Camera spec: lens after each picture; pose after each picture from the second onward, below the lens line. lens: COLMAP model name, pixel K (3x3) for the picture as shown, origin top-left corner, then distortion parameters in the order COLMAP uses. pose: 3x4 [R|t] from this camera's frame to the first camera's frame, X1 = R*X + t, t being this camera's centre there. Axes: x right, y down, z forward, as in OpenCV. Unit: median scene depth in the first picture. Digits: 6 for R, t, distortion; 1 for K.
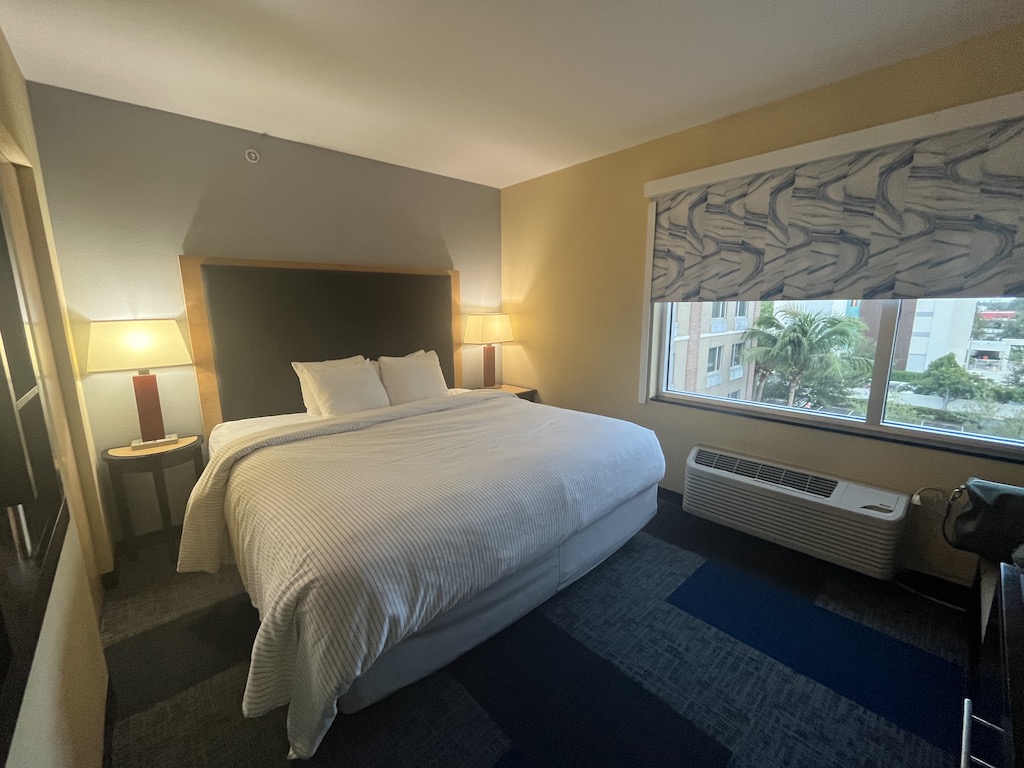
lens RADIAL K [[418.1, 0, 512.6], [0, 418.1, 385.2], [0, 0, 1]] dist [-0.002600, -0.000124]
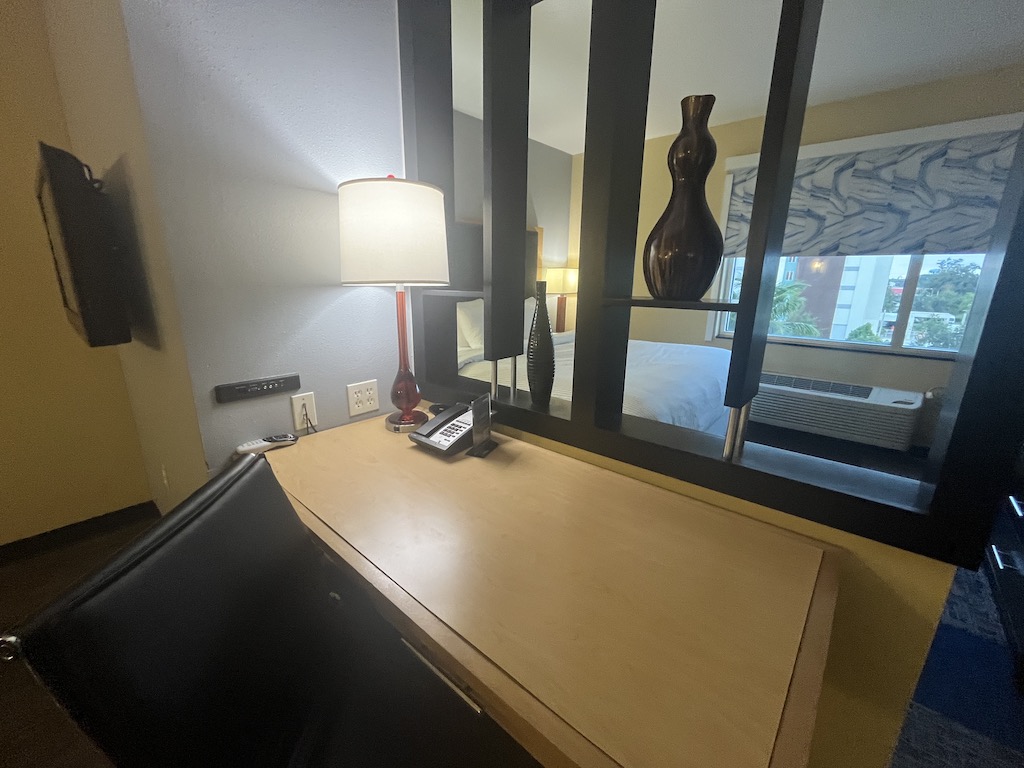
lens RADIAL K [[418.1, 0, 508.1], [0, 418.1, 386.2], [0, 0, 1]] dist [-0.002600, -0.000124]
pose [[0.993708, -0.009796, 0.111570, -0.538604], [0.001527, 0.997260, 0.073961, 0.109220], [-0.111989, -0.073325, 0.991000, -0.227857]]
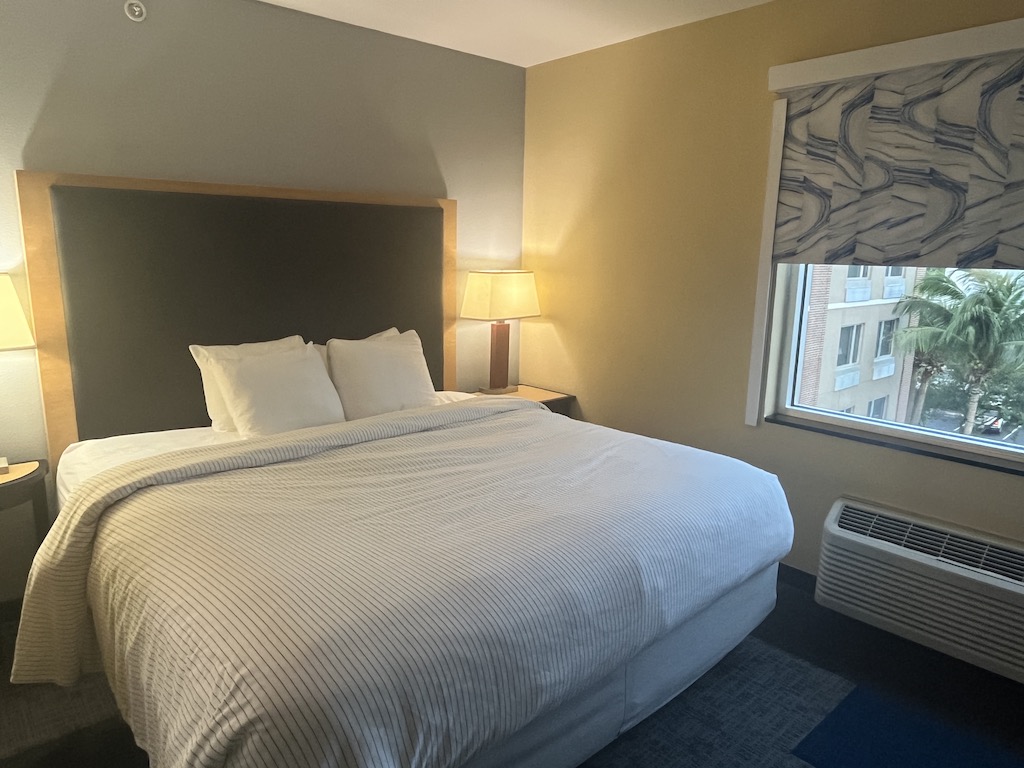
lens RADIAL K [[674.5, 0, 510.3], [0, 674.5, 383.6], [0, 0, 1]] dist [0.000152, -0.003621]
pose [[0.999584, 0.027374, -0.009134, -0.048462], [-0.027267, 0.999561, 0.011622, -0.026031], [0.009448, -0.011368, 0.999891, 0.003981]]
